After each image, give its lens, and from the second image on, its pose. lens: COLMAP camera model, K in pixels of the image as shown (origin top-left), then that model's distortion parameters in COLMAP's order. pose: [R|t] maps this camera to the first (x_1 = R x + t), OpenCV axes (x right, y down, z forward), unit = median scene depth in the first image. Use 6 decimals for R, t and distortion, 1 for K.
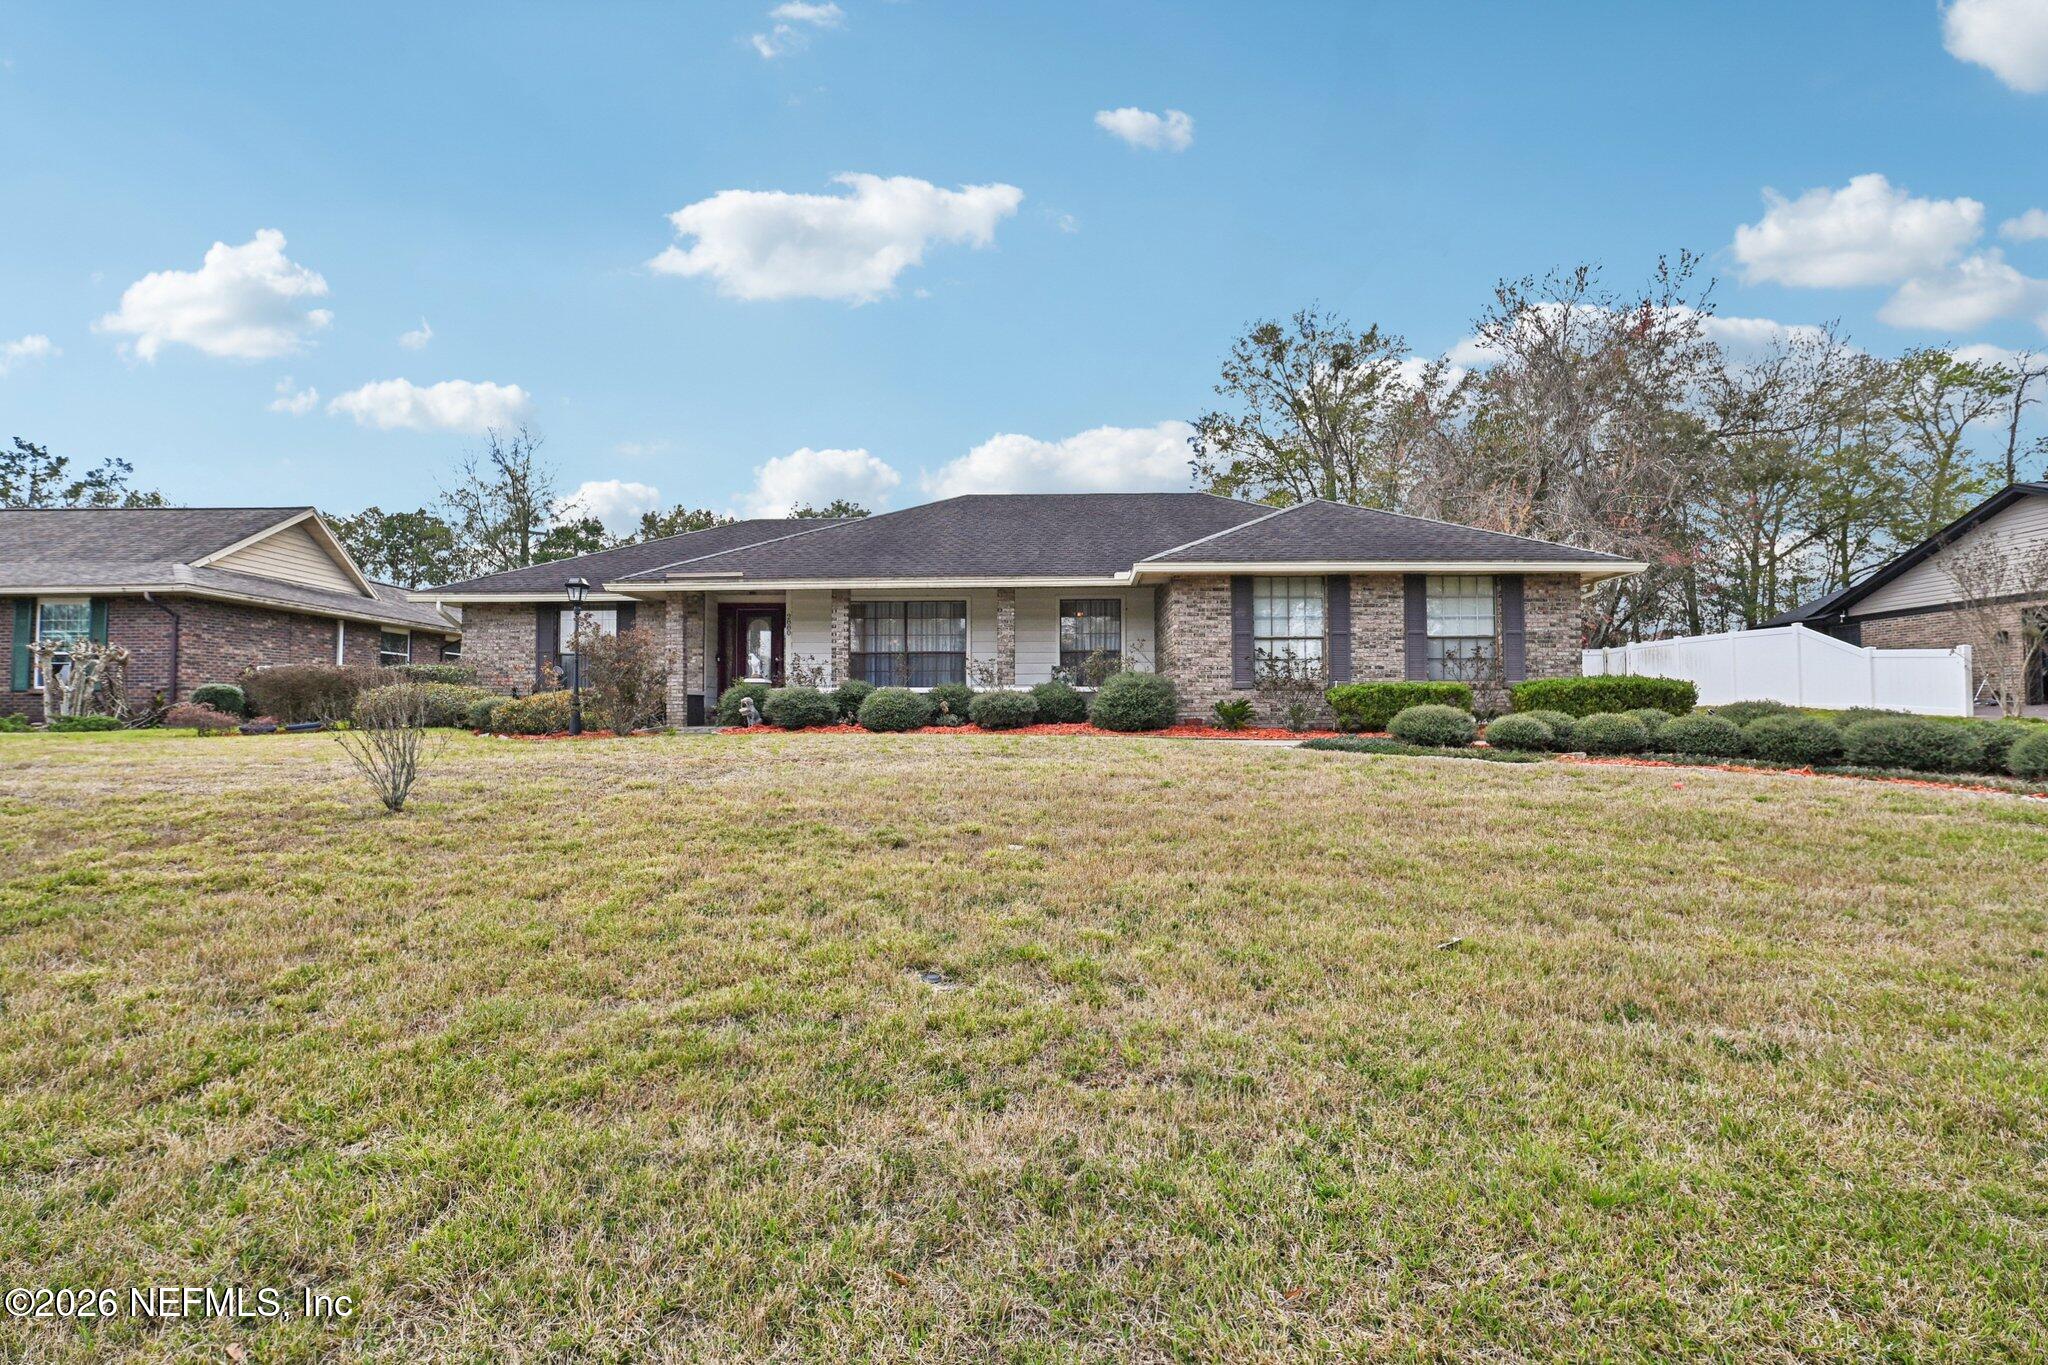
lens RADIAL K [[925.3, 0, 1030.8], [0, 925.3, 696.3], [0, 0, 1]] dist [-0.001453, -0.000017]
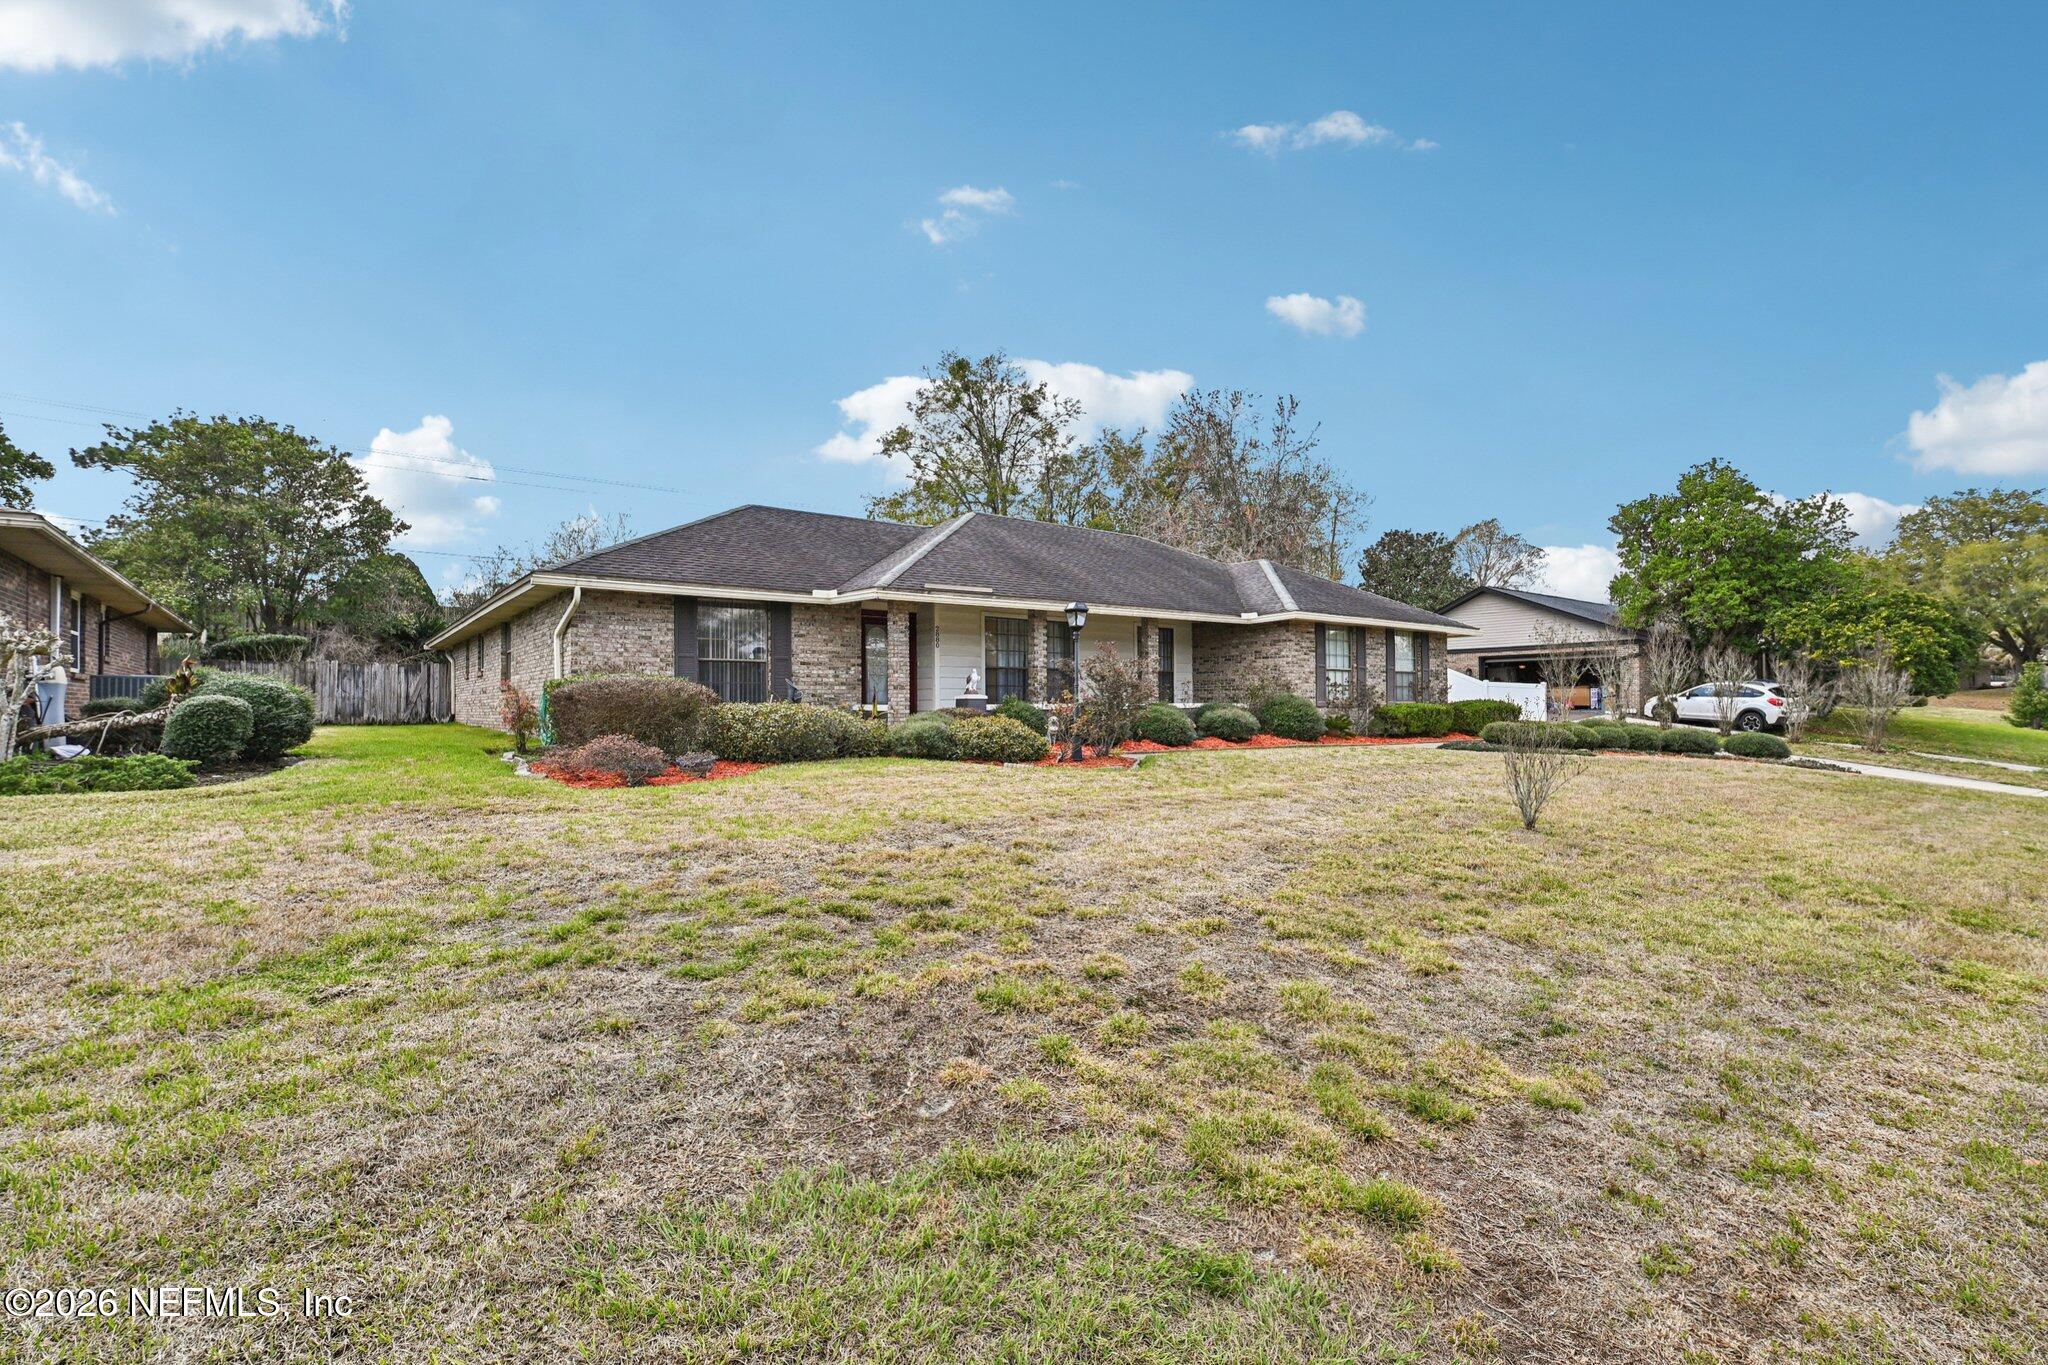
lens RADIAL K [[918.4, 0, 1030.1], [0, 918.4, 684.2], [0, 0, 1]] dist [0.000353, 0.000056]
pose [[0.792386, 0.016224, 0.609804, -0.945119], [-0.012720, 0.999868, -0.010075, -0.024141], [-0.609887, 0.000227, 0.792489, 0.213207]]
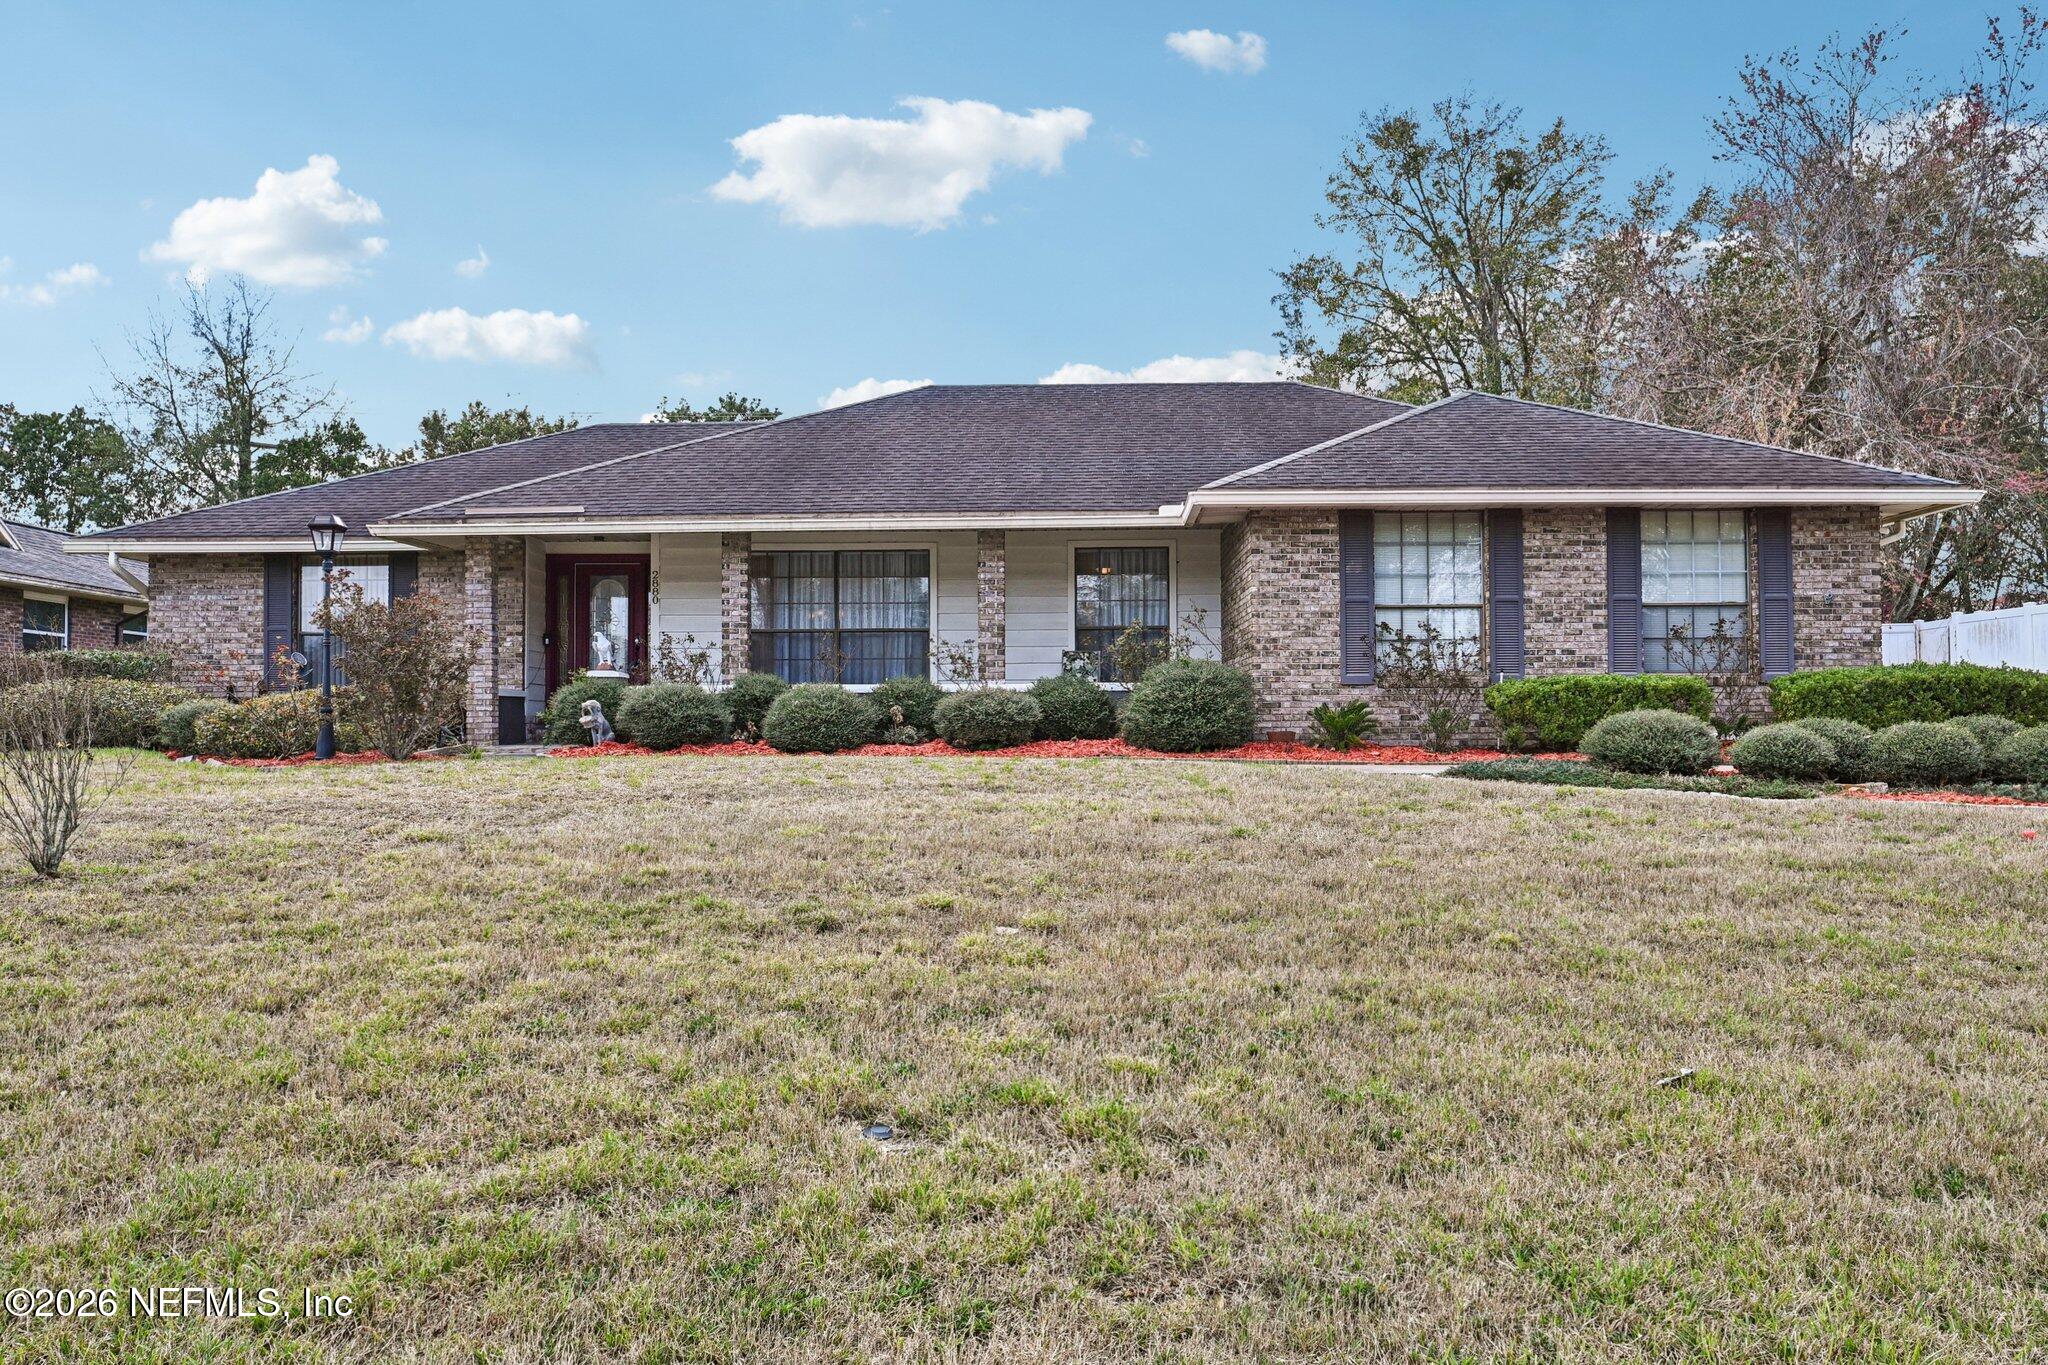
lens RADIAL K [[1455.8, 0, 1034.0], [0, 1455.8, 716.8], [0, 0, 1]] dist [-0.000221, 0.000187]
pose [[0.999983, -0.002281, 0.005378, -0.002627], [0.002222, 0.999938, 0.010907, 0.002406], [-0.005402, -0.010894, 0.999926, -0.017948]]
